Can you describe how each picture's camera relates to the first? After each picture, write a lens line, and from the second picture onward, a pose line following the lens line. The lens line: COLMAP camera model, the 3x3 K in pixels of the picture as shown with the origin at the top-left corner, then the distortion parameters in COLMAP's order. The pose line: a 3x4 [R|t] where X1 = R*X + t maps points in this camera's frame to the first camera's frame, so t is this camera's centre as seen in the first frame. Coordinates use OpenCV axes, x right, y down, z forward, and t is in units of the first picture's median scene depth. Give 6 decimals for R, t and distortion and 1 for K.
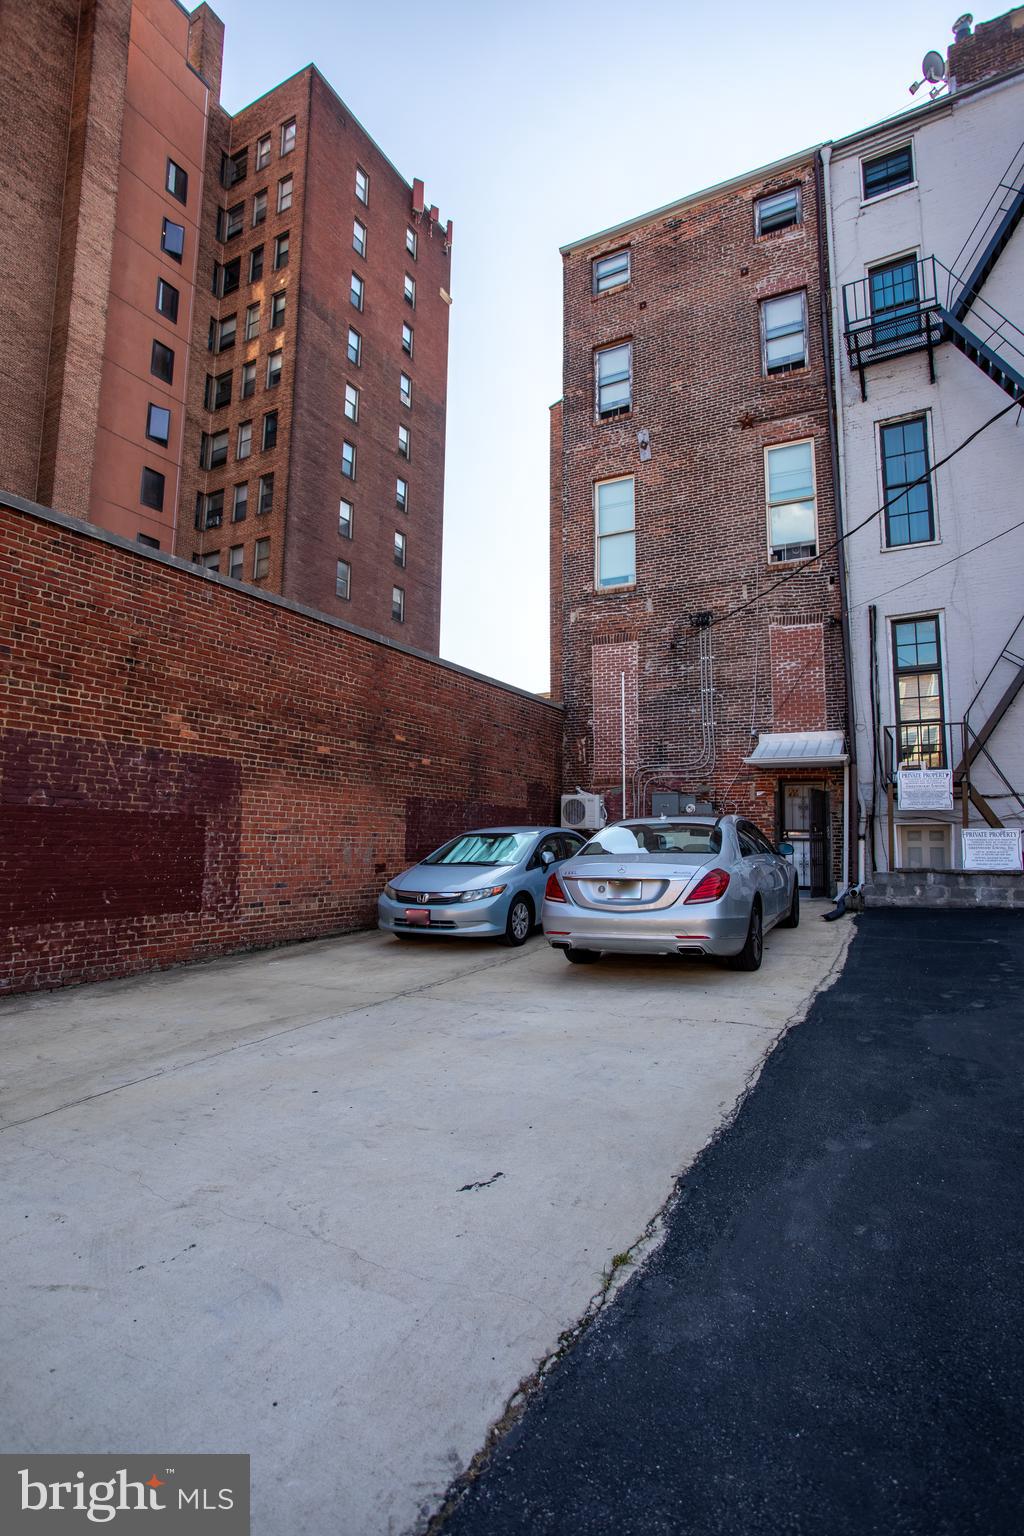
lens RADIAL K [[745.5, 0, 512.0], [0, 745.5, 768.0], [0, 0, 1]] dist [-0.058191, 0.024098]
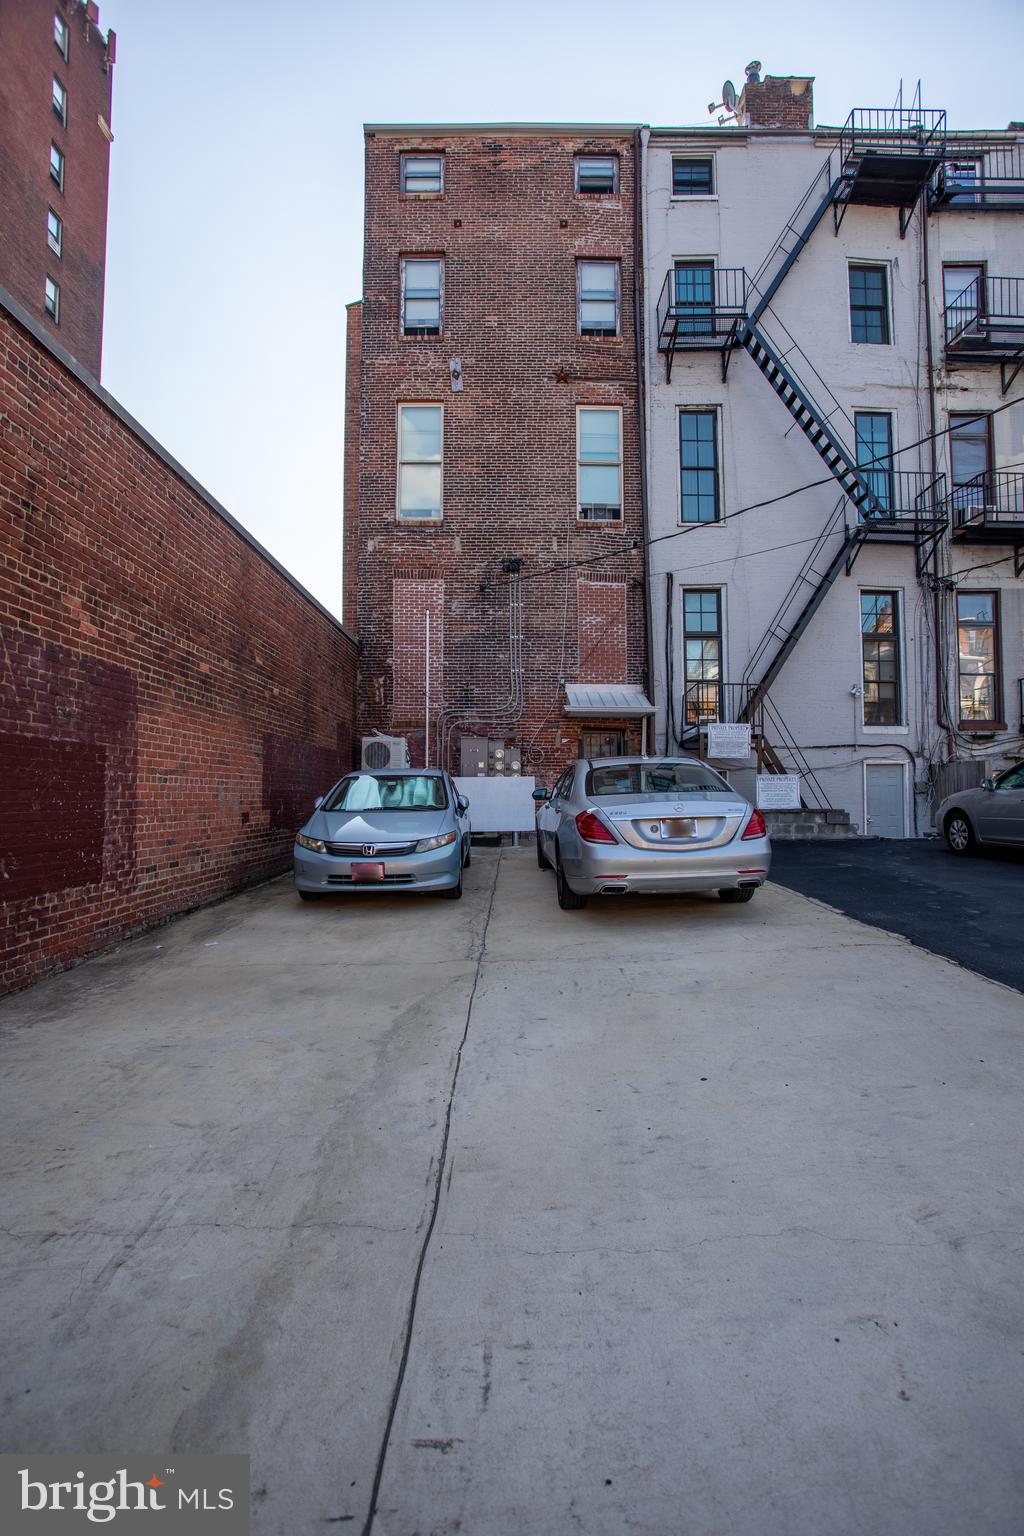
lens RADIAL K [[739.7, 0, 512.0], [0, 739.7, 768.0], [0, 0, 1]] dist [-0.060487, 0.026123]
pose [[0.877903, 0.006950, 0.478788, -0.235328], [-0.038612, 0.997666, 0.056316, 0.017477], [-0.477280, -0.067927, 0.876122, 0.117995]]
